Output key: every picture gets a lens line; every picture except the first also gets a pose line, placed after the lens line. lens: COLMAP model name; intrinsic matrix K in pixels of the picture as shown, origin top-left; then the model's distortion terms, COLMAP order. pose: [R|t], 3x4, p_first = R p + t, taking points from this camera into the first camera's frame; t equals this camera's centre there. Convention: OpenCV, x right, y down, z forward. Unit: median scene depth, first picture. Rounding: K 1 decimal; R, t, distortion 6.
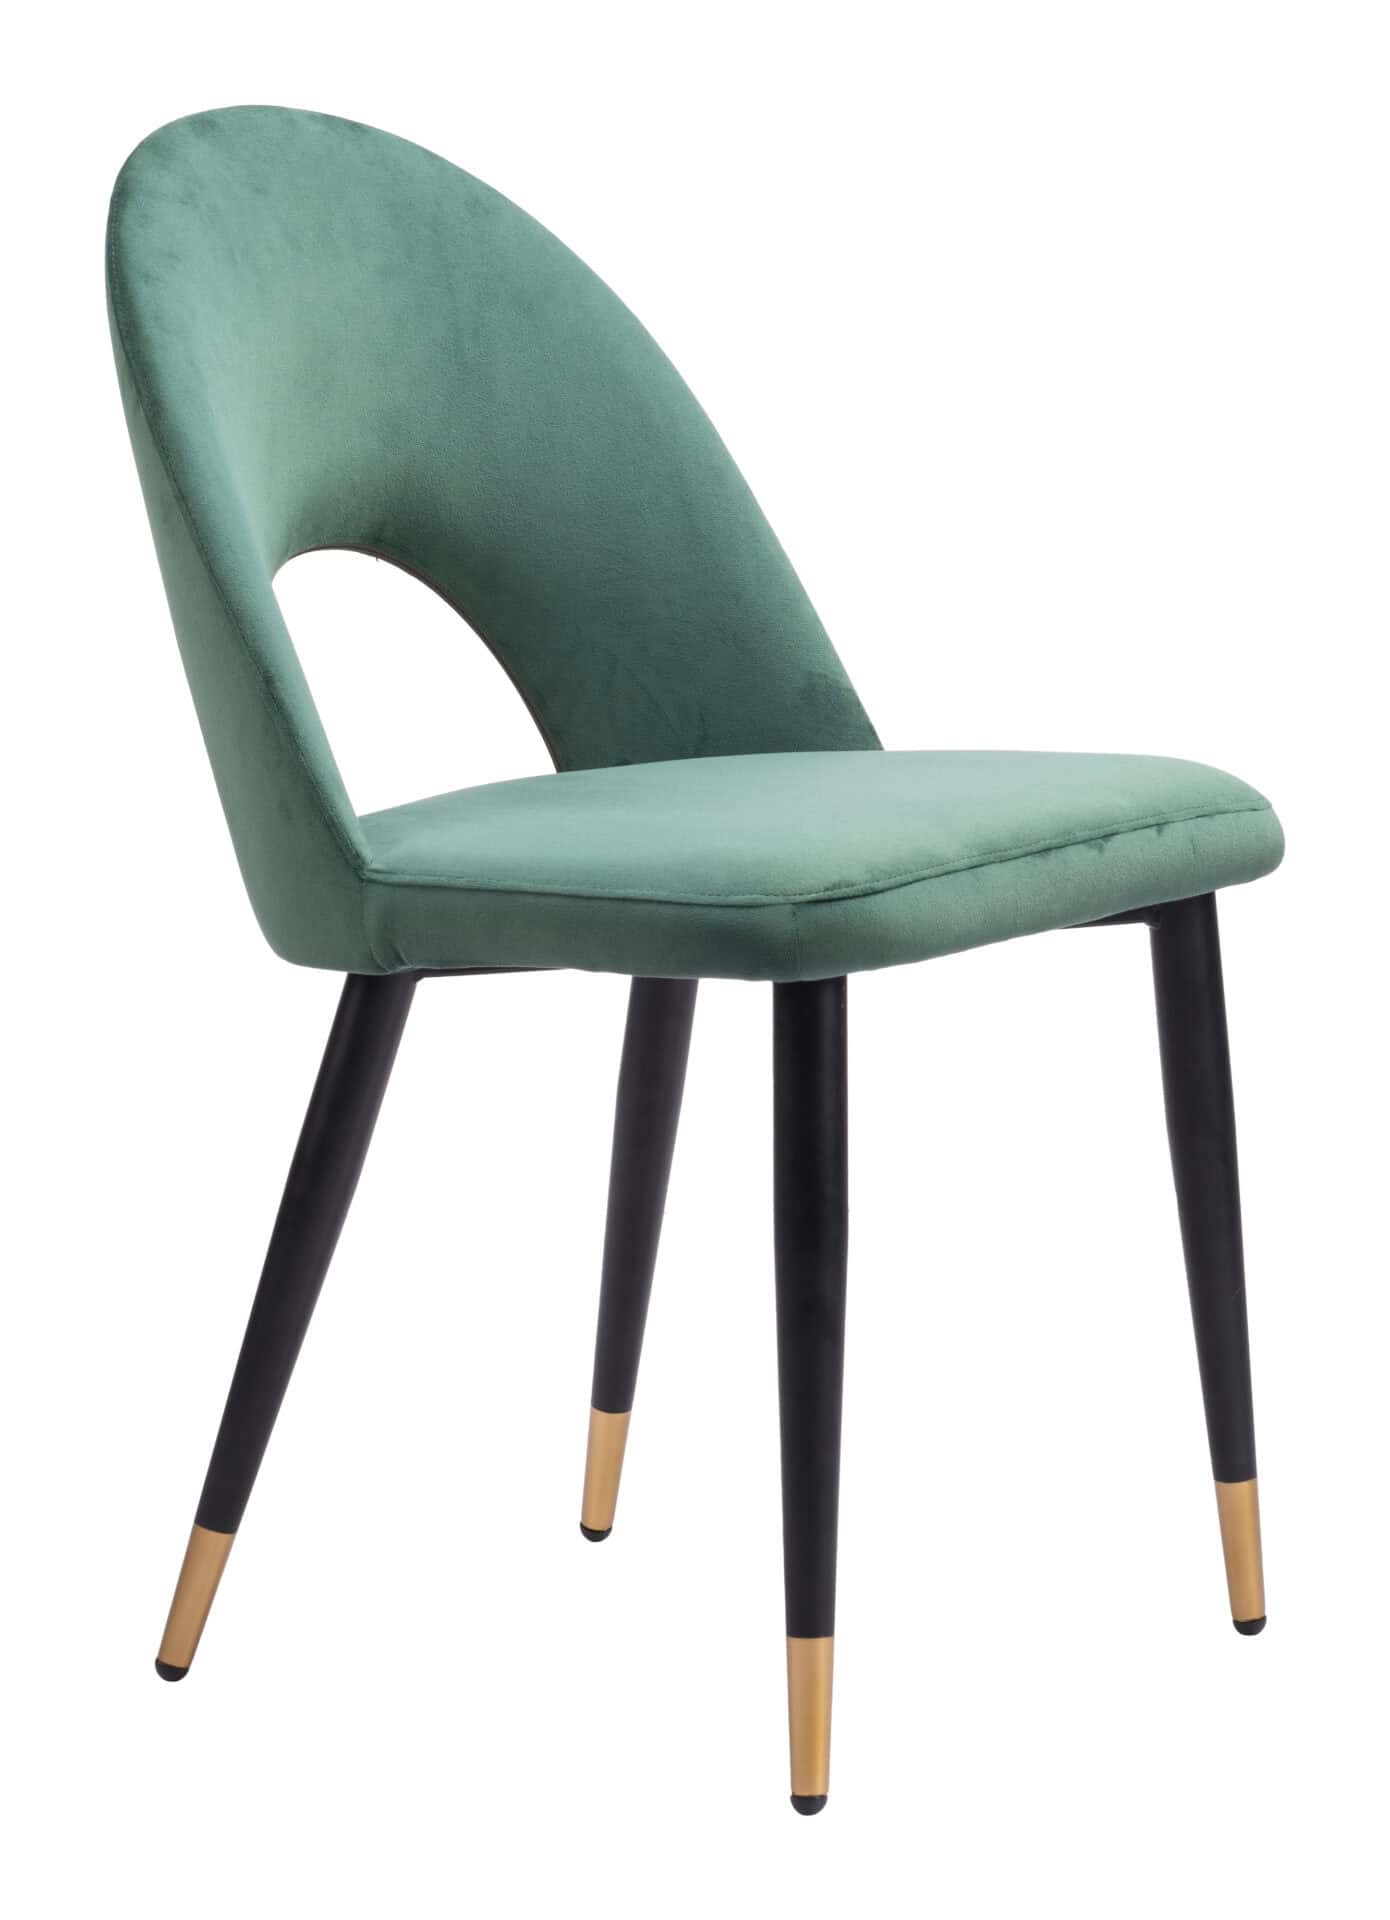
lens RADIAL K [[4059.3, 0, 695.0], [0, 4059.3, 960.0], [0, 0, 1]] dist [0.021028, -0.192058]
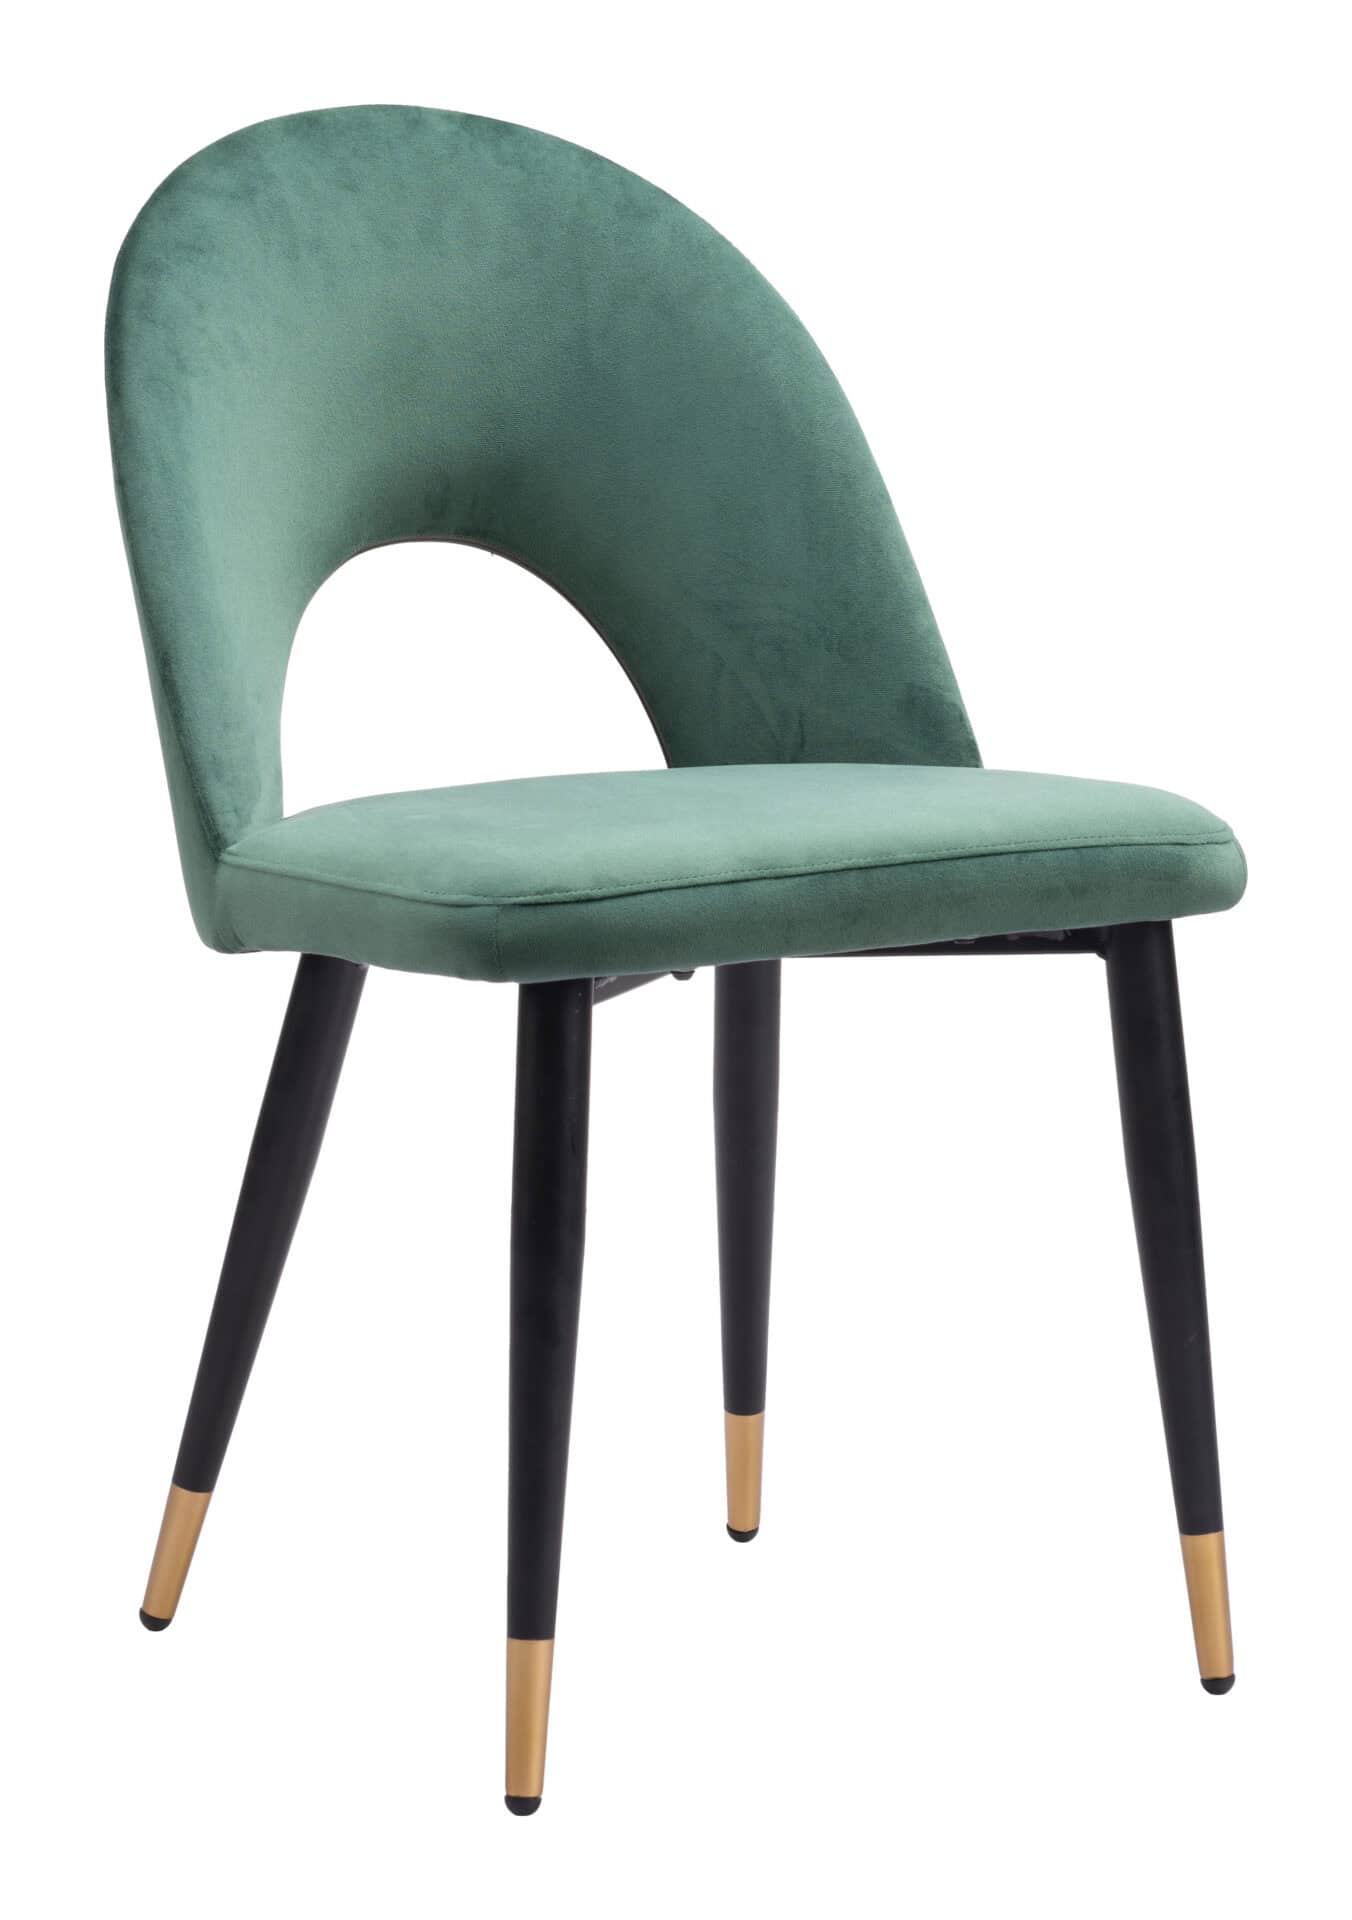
lens RADIAL K [[4042.3, 0, 676.0], [0, 4042.3, 960.0], [0, 0, 1]] dist [-0.024842, 0.270796]
pose [[0.975345, 0.061623, -0.211907, 0.203056], [-0.061765, 0.998073, 0.005957, -0.006601], [0.211866, 0.007278, 0.977272, 0.025144]]
